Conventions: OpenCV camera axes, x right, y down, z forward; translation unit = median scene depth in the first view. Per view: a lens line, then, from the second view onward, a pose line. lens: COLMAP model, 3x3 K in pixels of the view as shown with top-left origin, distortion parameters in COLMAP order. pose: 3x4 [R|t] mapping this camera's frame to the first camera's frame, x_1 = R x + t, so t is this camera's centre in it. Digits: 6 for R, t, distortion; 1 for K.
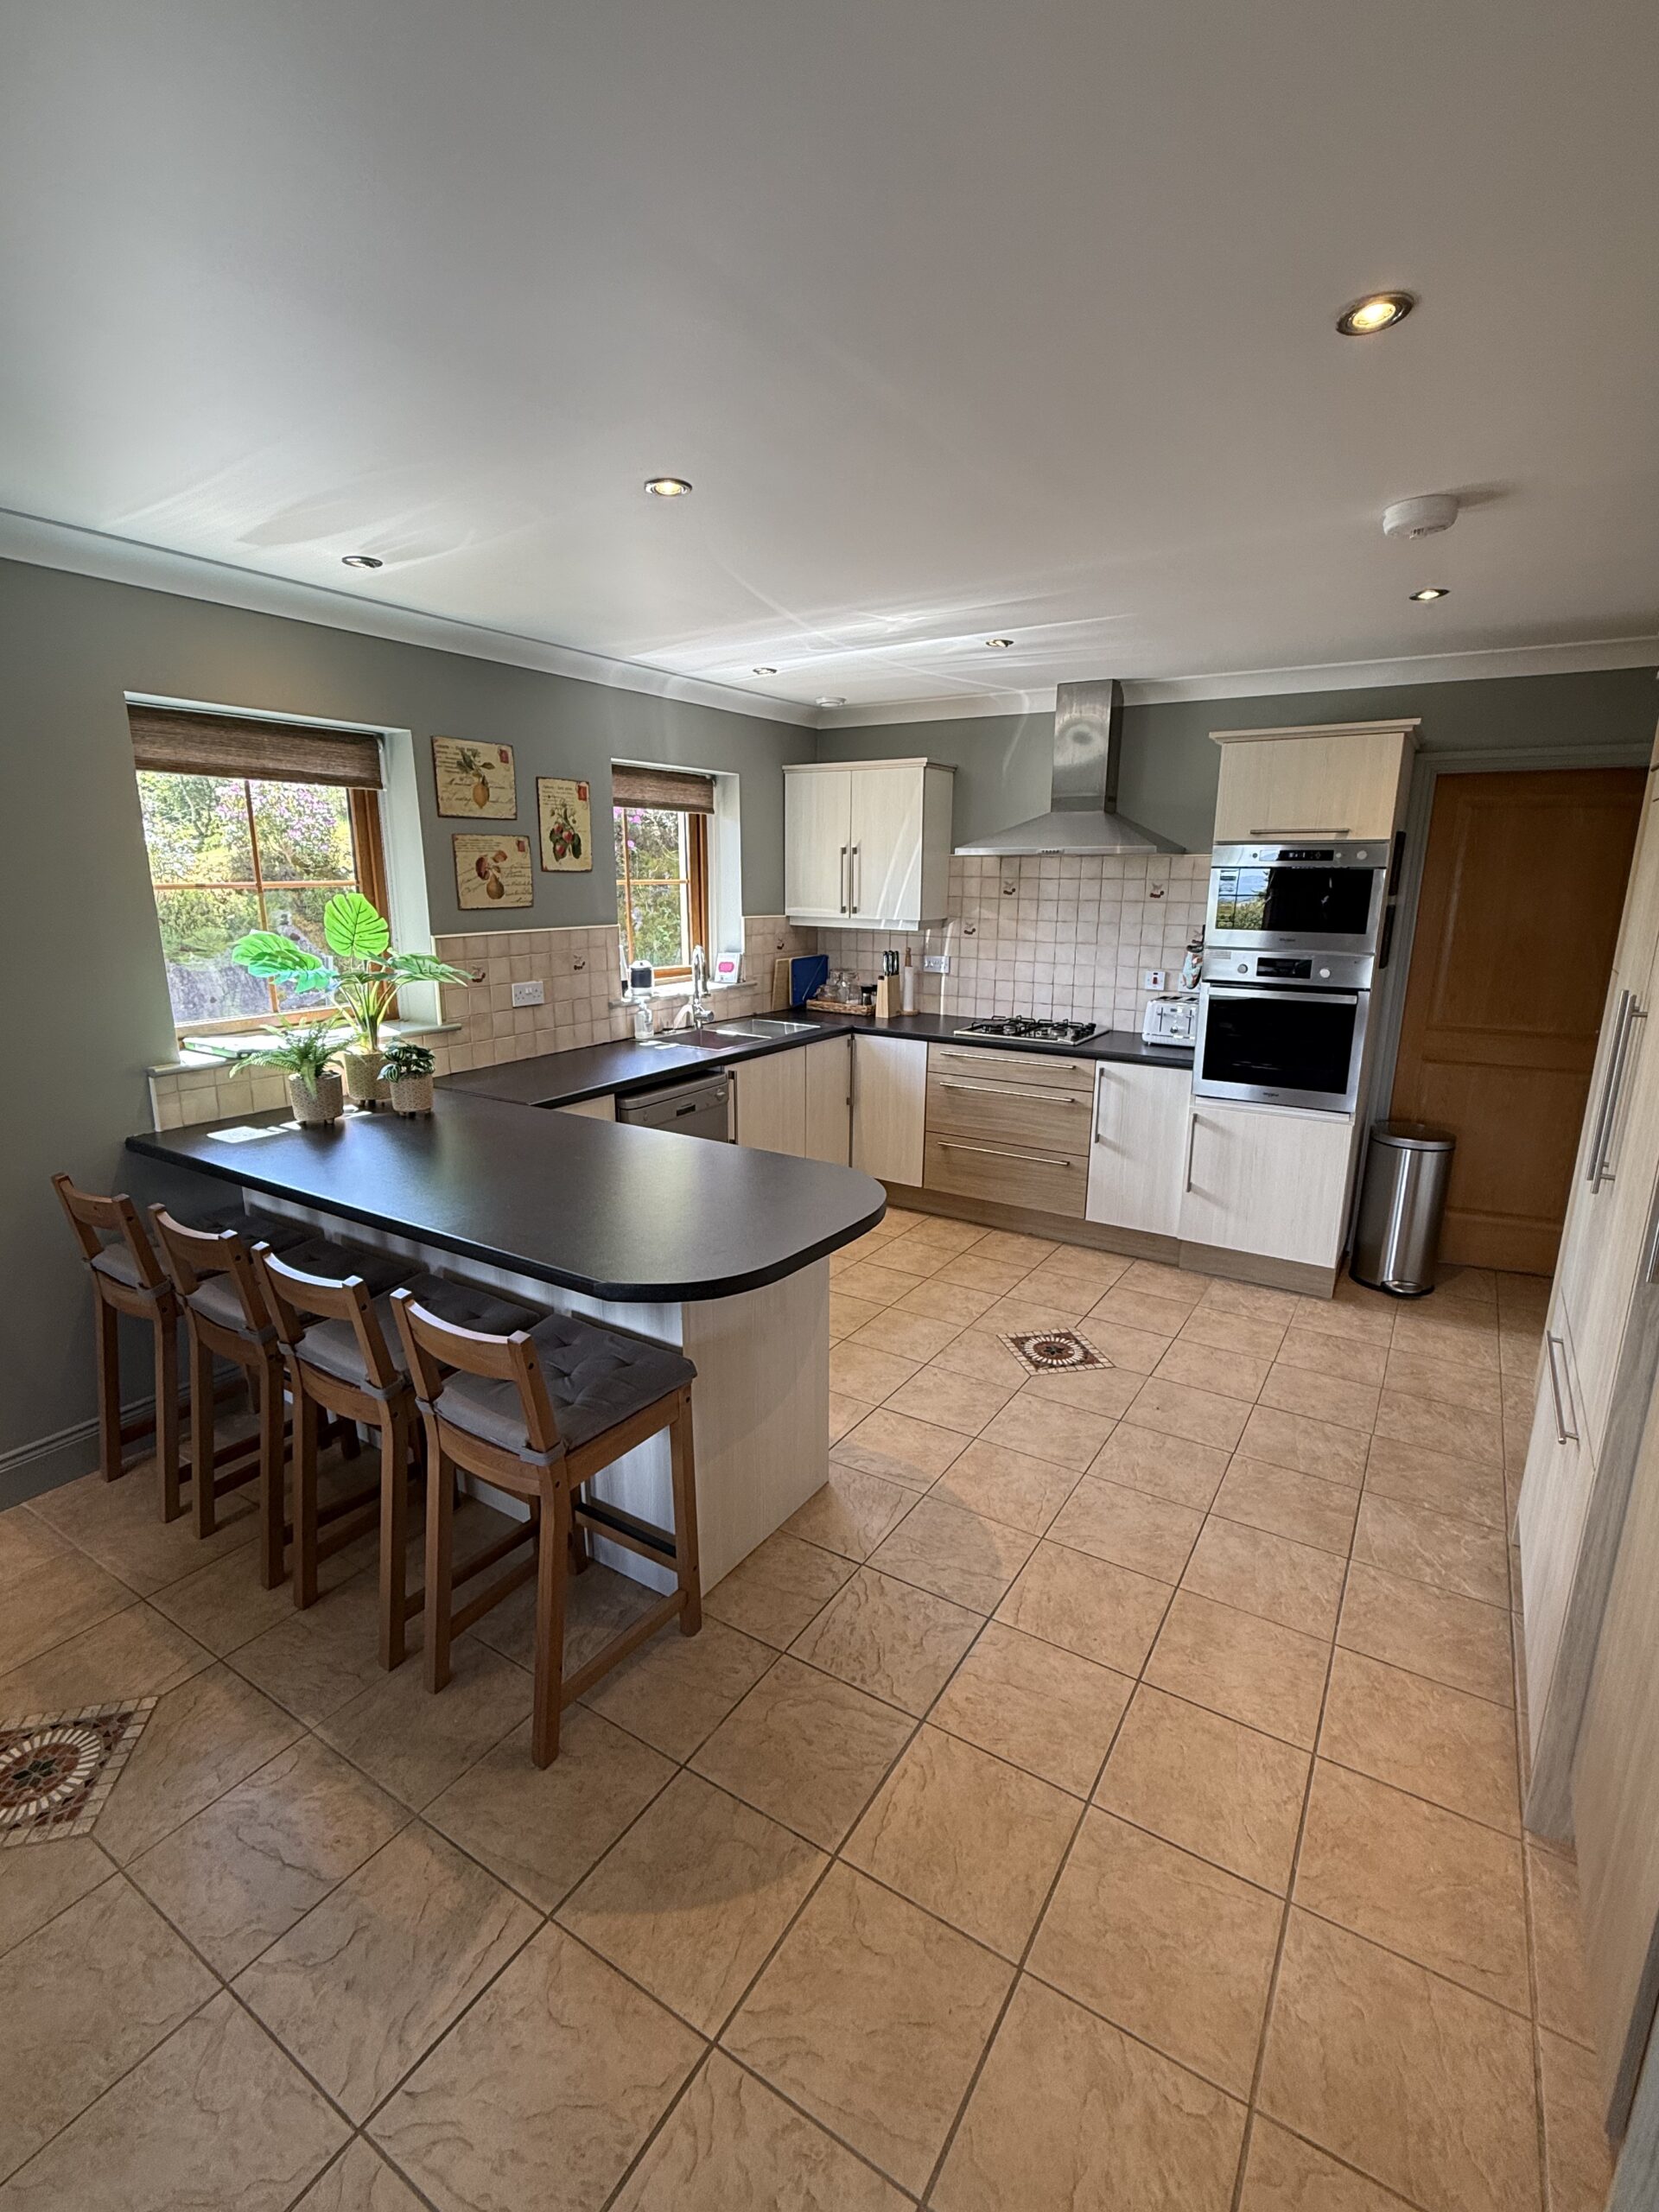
lens RADIAL K [[1005.7, 0, 832.4], [0, 1005.7, 1105.4], [0, 0, 1]] dist [0.003586, -0.000367]
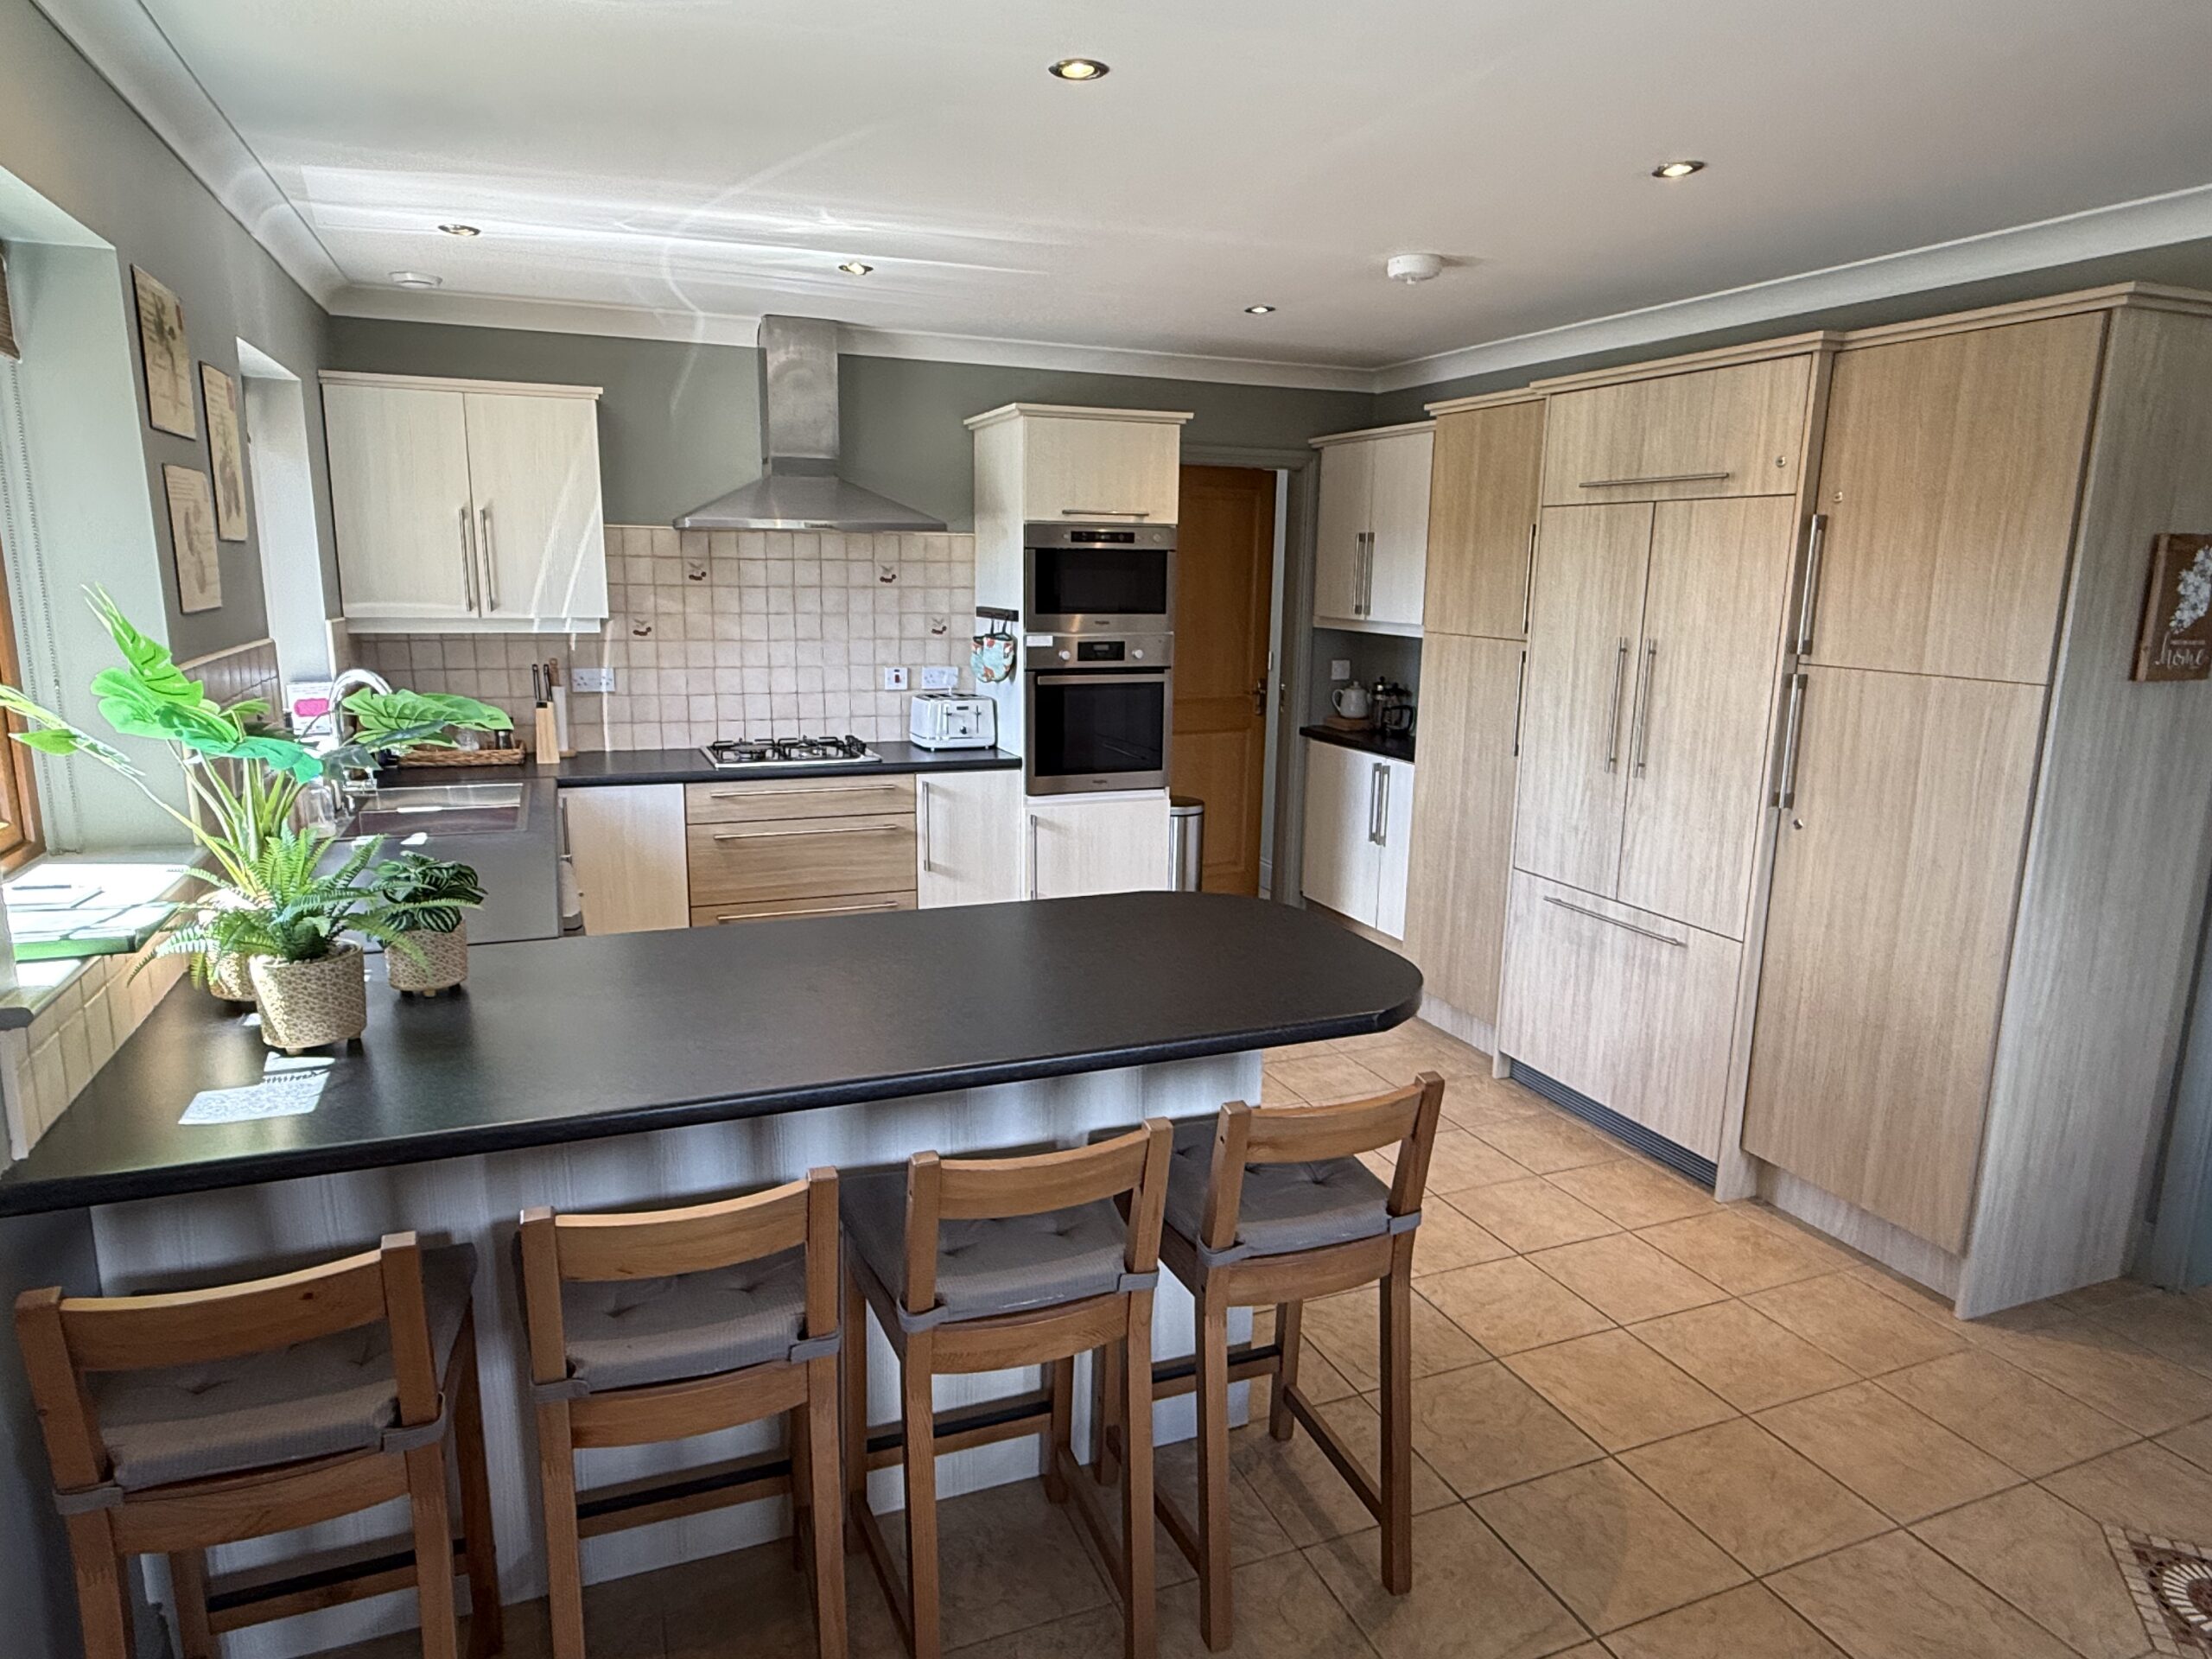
lens RADIAL K [[1345.9, 0, 1105.4], [0, 1345.9, 843.7], [0, 0, 1]] dist [0.001813, 0.000219]
pose [[0.580416, -0.164013, 0.797632, -0.665848], [0.175494, 0.981684, 0.074157, -0.051886], [-0.795185, 0.096937, 0.598569, 0.243423]]
